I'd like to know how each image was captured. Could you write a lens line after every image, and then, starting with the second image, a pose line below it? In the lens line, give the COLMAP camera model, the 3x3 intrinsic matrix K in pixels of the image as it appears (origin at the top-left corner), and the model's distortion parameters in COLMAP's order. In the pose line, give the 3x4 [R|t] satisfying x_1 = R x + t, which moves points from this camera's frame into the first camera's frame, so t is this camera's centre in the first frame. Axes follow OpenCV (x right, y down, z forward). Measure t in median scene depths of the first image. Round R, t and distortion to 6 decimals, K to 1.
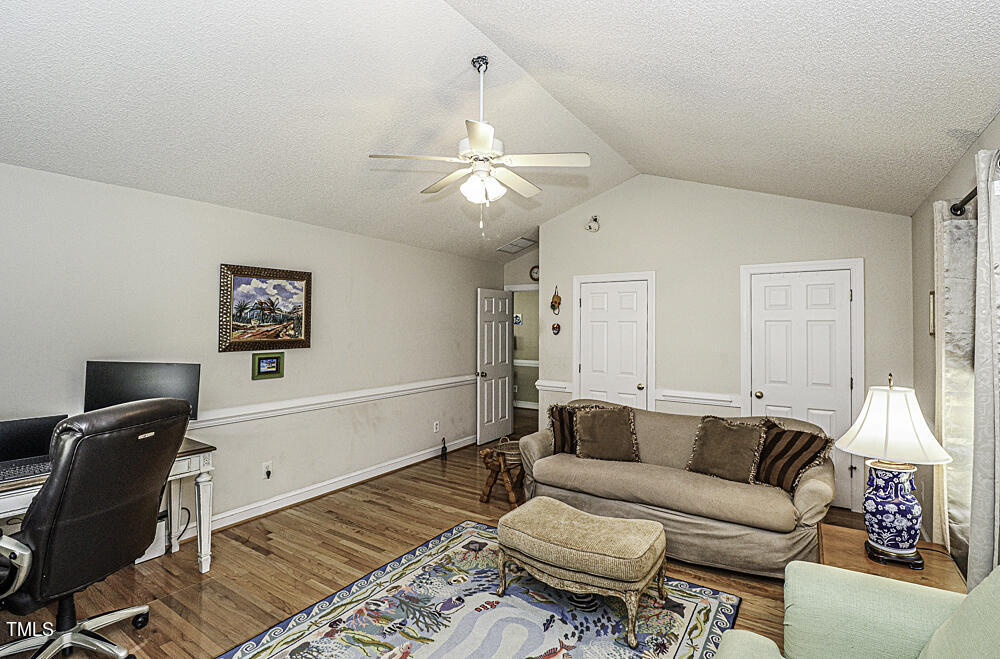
lens RADIAL K [[471.5, 0, 500.6], [0, 471.5, 322.6], [0, 0, 1]] dist [-0.008350, -0.001472]
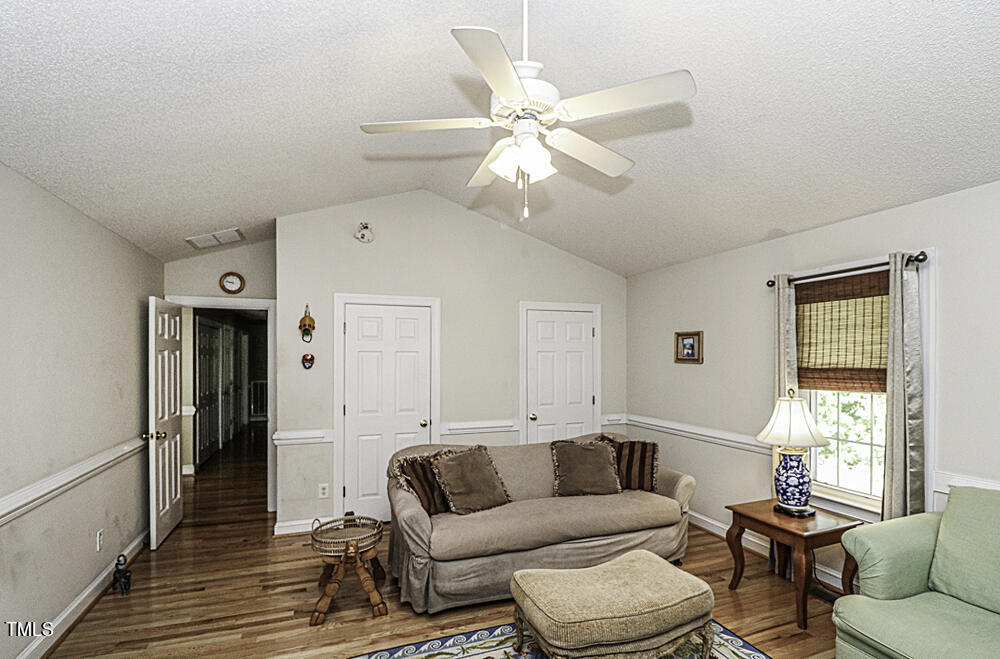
lens RADIAL K [[471.5, 0, 490.2], [0, 471.5, 359.8], [0, 0, 1]] dist [-0.008350, -0.001472]
pose [[0.588345, -0.010999, 0.808535, -0.572319], [-0.001739, 0.999888, 0.014867, -0.000977], [-0.808608, -0.010153, 0.588260, 0.565488]]
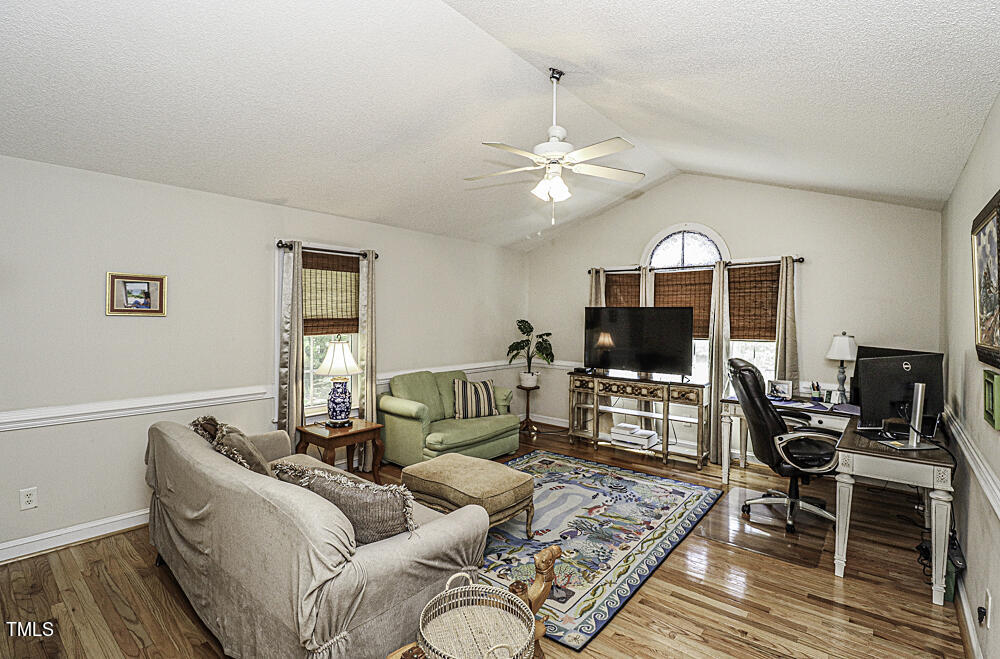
lens RADIAL K [[471.5, 0, 500.4], [0, 471.5, 327.0], [0, 0, 1]] dist [-0.008350, -0.001472]
pose [[-0.994312, -0.019667, 0.104673, -0.032479], [-0.017765, 0.999660, 0.019077, 0.018597], [-0.105013, 0.017109, -0.994324, 1.833516]]
